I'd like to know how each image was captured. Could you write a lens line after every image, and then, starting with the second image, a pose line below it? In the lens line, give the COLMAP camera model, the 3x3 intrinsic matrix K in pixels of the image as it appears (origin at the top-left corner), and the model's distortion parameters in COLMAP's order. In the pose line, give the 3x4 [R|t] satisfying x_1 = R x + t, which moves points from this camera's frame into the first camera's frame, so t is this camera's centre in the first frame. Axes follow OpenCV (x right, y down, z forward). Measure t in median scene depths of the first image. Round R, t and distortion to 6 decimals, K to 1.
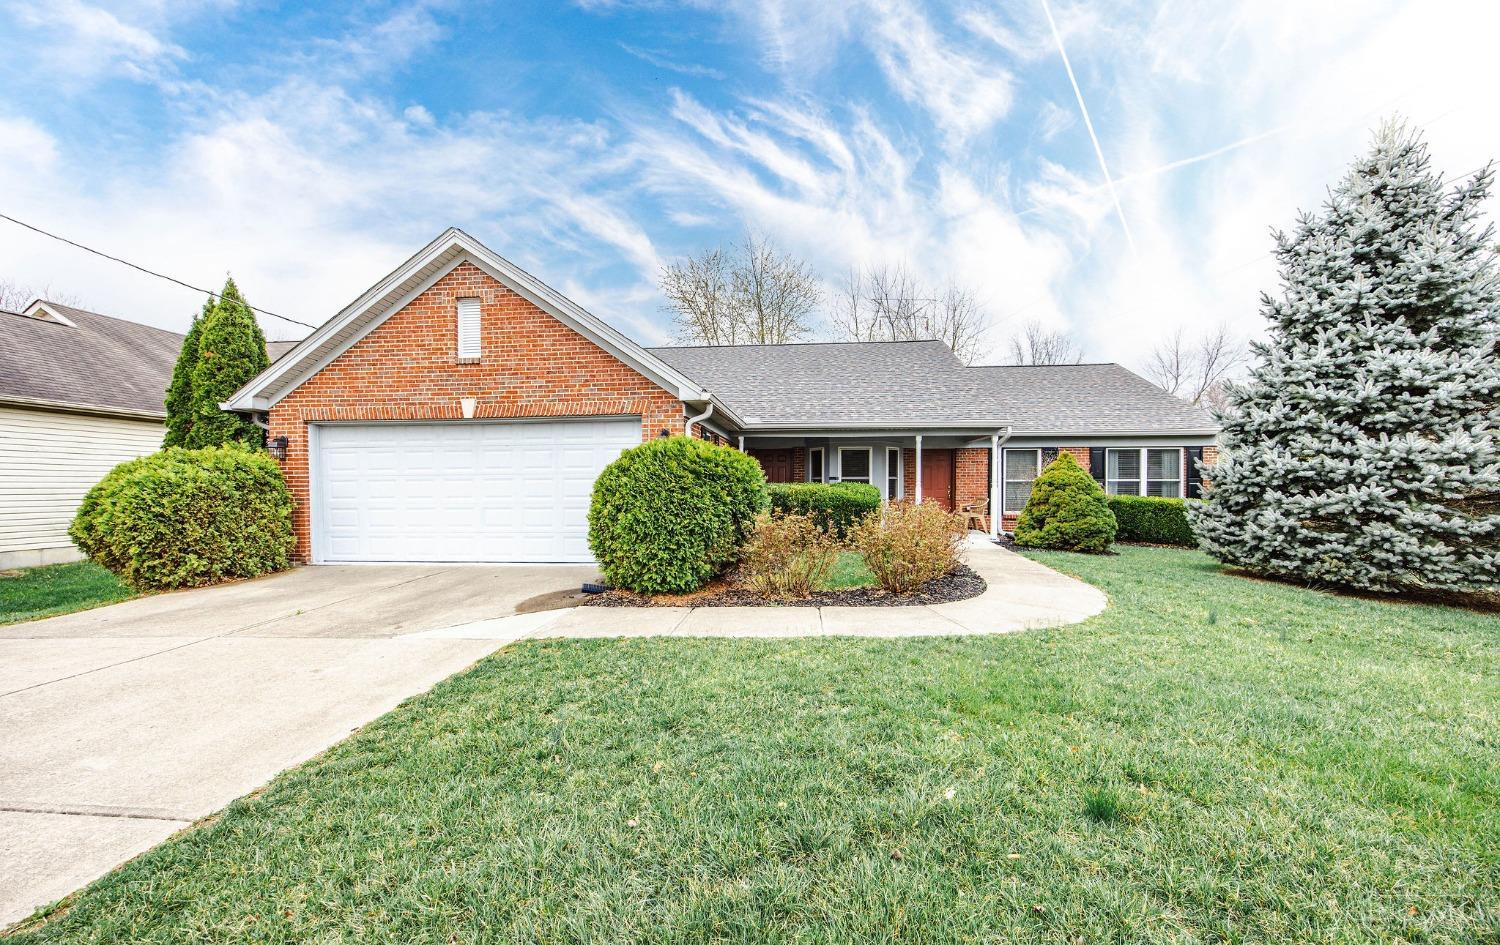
lens RADIAL K [[571.9, 0, 735.9], [0, 571.9, 504.9], [0, 0, 1]] dist [-0.002545, -0.000809]
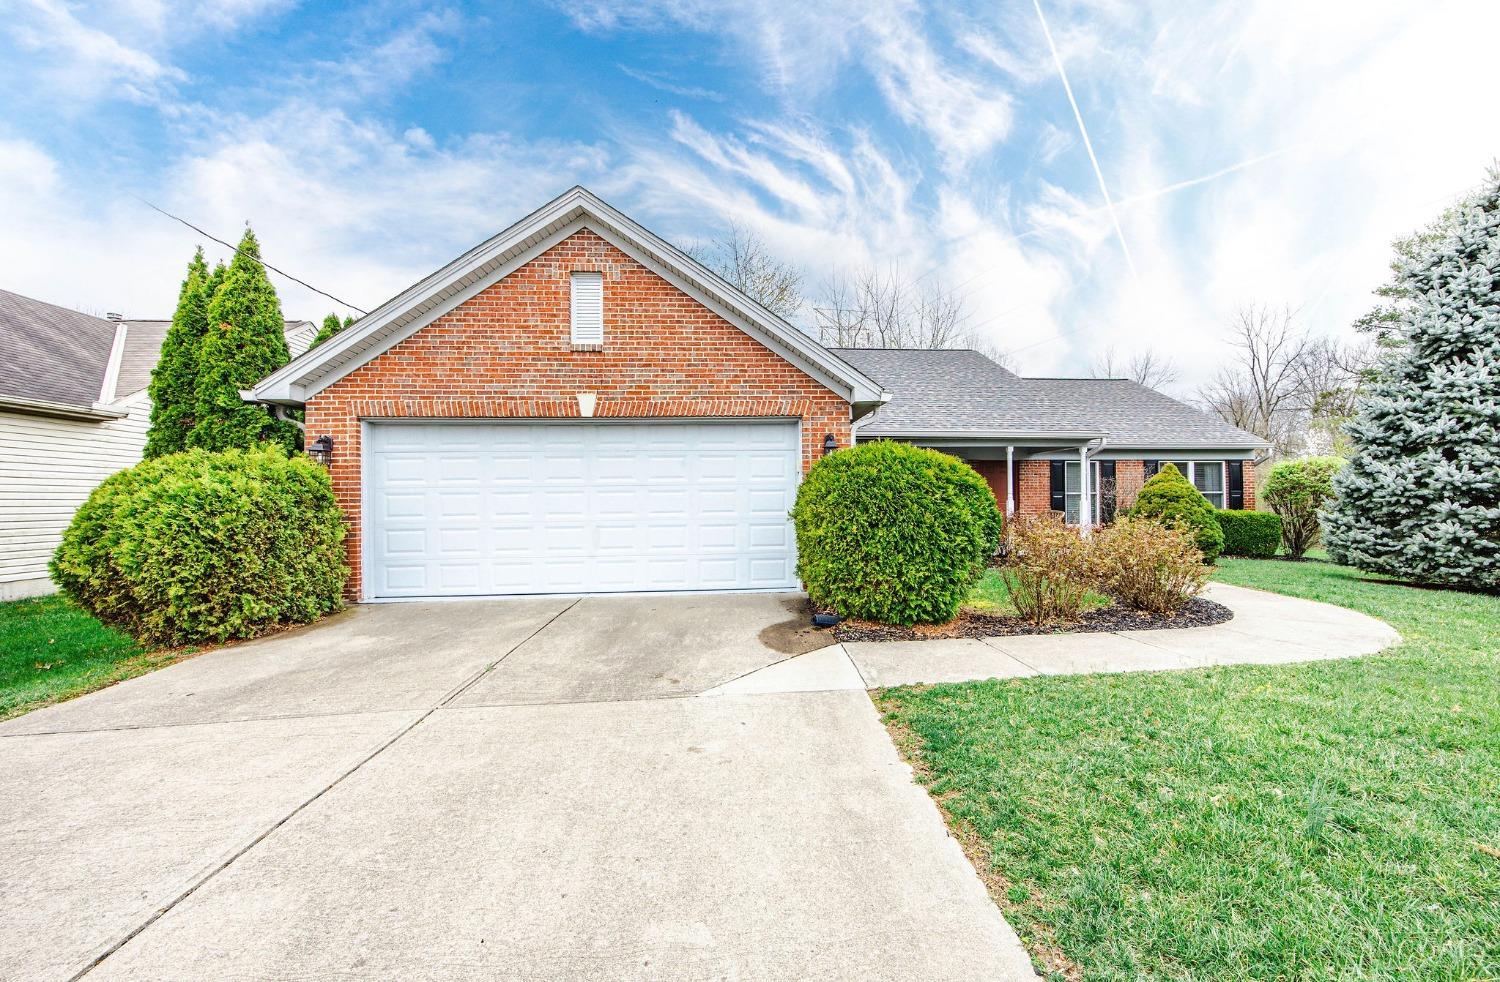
lens RADIAL K [[612.3, 0, 752.7], [0, 612.3, 500.1], [0, 0, 1]] dist [-0.009232, -0.000023]
pose [[0.984867, -0.003987, 0.173266, -0.397096], [0.010328, 0.999309, -0.035709, 0.000646], [-0.173004, 0.036958, 0.984228, 0.104829]]
